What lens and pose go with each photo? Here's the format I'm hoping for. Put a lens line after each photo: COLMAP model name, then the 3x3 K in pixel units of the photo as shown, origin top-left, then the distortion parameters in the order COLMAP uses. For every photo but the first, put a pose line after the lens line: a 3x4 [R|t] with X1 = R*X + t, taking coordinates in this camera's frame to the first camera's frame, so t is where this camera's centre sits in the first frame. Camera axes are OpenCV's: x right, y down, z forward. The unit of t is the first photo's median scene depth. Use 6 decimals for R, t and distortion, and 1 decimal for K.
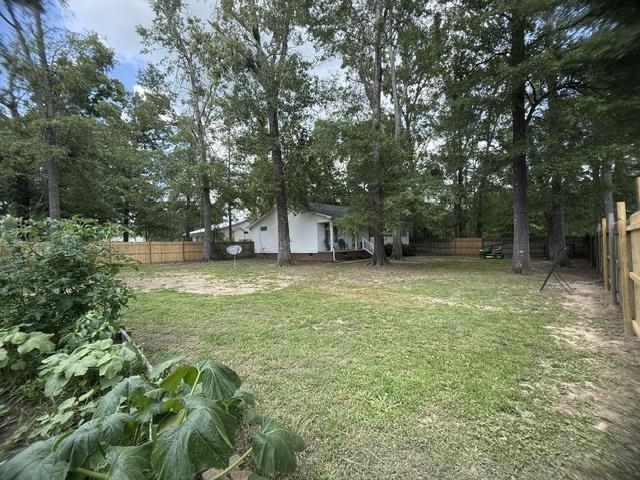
lens RADIAL K [[254.2, 0, 321.5], [0, 254.2, 240.1], [0, 0, 1]] dist [0.002775, -0.001977]
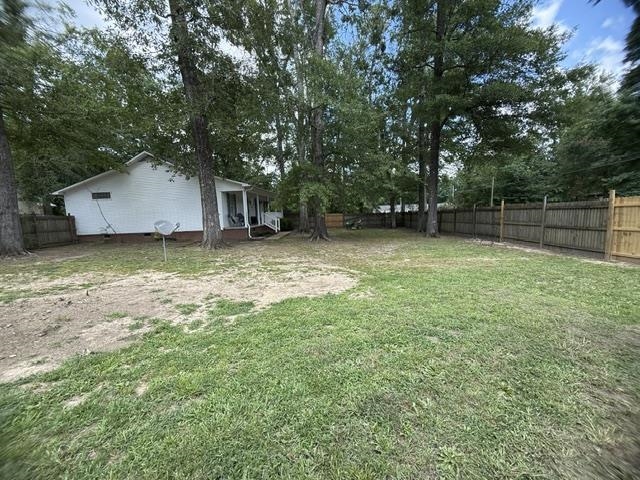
lens RADIAL K [[254.2, 0, 322.1], [0, 254.2, 239.8], [0, 0, 1]] dist [0.002775, -0.001977]
pose [[0.726275, -0.062180, 0.684587, -0.285298], [0.000521, 0.995950, 0.089909, 0.008570], [-0.687405, -0.064942, 0.723365, 0.172244]]
